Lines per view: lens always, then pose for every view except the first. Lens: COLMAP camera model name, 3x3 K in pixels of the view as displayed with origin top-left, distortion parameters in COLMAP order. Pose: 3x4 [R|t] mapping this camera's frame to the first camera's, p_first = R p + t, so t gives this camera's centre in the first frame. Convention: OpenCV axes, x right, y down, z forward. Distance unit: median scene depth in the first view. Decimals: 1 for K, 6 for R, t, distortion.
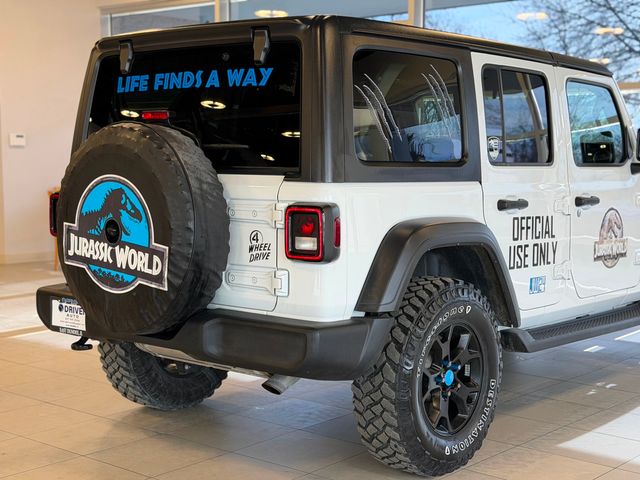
lens RADIAL K [[1020.9, 0, 319.2], [0, 1020.9, 241.5], [0, 0, 1]] dist [0.174680, 0.000000]
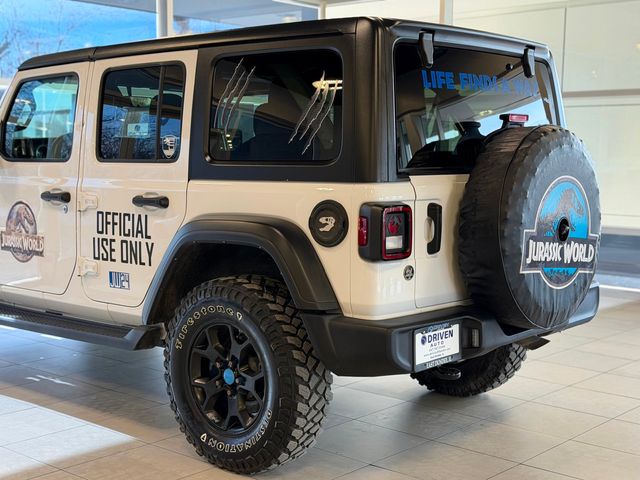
lens RADIAL K [[941.4, 0, 319.8], [0, 941.4, 243.1], [0, 0, 1]] dist [0.175010, 0.000000]
pose [[0.012349, -0.104246, 0.994475, -1.120219], [0.080479, 0.991428, 0.102927, -0.111383], [-0.996680, 0.078763, 0.020632, 1.179963]]
